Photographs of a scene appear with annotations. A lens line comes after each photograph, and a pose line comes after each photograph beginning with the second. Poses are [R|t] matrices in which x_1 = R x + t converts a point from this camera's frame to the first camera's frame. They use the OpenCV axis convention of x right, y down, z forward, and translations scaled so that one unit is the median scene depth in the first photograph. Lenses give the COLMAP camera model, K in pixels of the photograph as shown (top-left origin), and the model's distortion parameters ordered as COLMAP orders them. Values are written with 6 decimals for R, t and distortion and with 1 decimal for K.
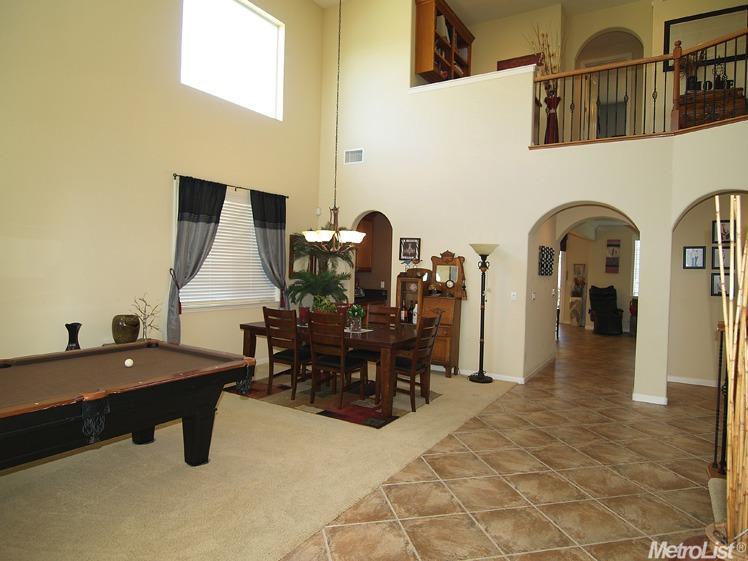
lens RADIAL K [[475.7, 0, 368.0], [0, 475.7, 277.4], [0, 0, 1]] dist [-0.023805, 0.002325]
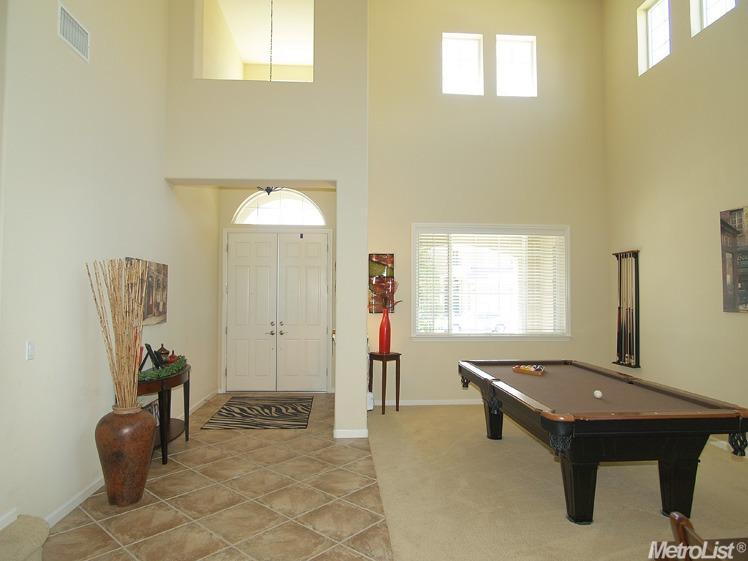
lens RADIAL K [[475.7, 0, 368.0], [0, 475.7, 277.4], [0, 0, 1]] dist [-0.023805, 0.002325]
pose [[-0.812728, -0.051677, -0.580347, 0.280995], [-0.041084, 0.998662, -0.031390, -0.011739], [0.581193, -0.001668, -0.813764, 0.832646]]
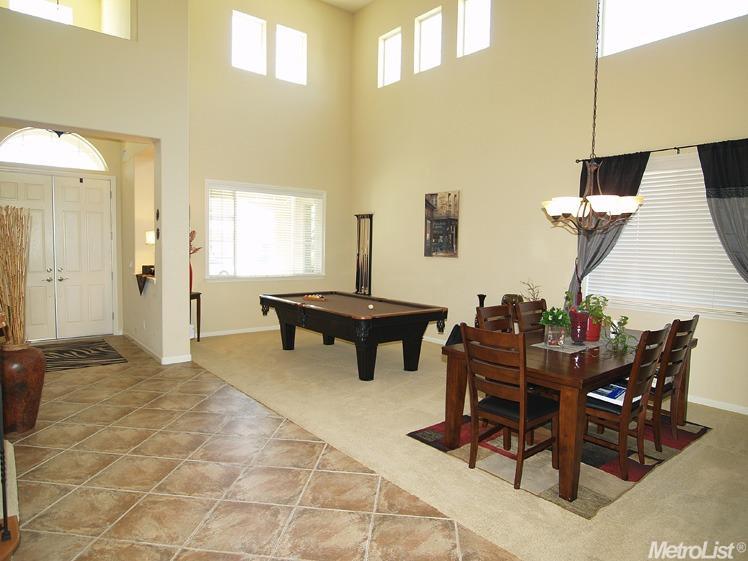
lens RADIAL K [[475.7, 0, 368.0], [0, 475.7, 277.4], [0, 0, 1]] dist [-0.023805, 0.002325]
pose [[-0.332069, 0.029170, -0.942804, 0.584280], [-0.051901, 0.997442, 0.049141, -0.002806], [0.941826, 0.065251, -0.329705, 0.826241]]
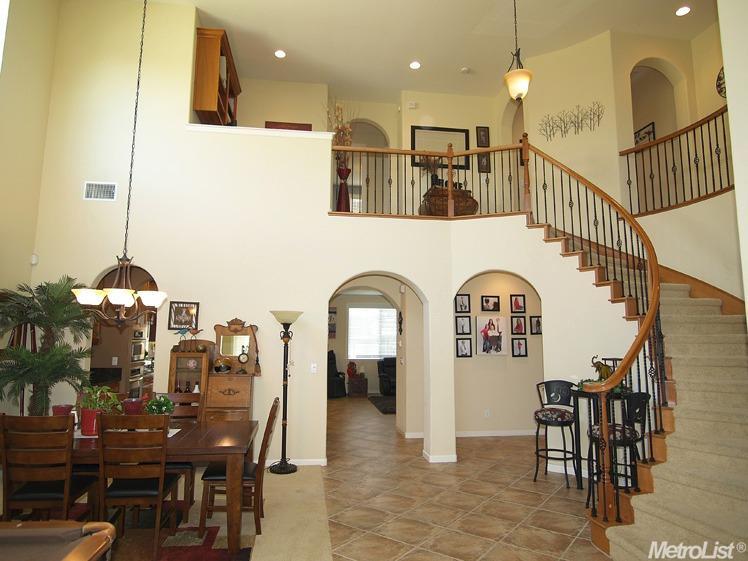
lens RADIAL K [[475.7, 0, 368.0], [0, 475.7, 277.4], [0, 0, 1]] dist [-0.023805, 0.002325]
pose [[0.769172, 0.058738, 0.636336, -0.210094], [0.027858, 0.991738, -0.125218, -0.017037], [-0.638434, 0.114042, 0.761181, 0.213664]]
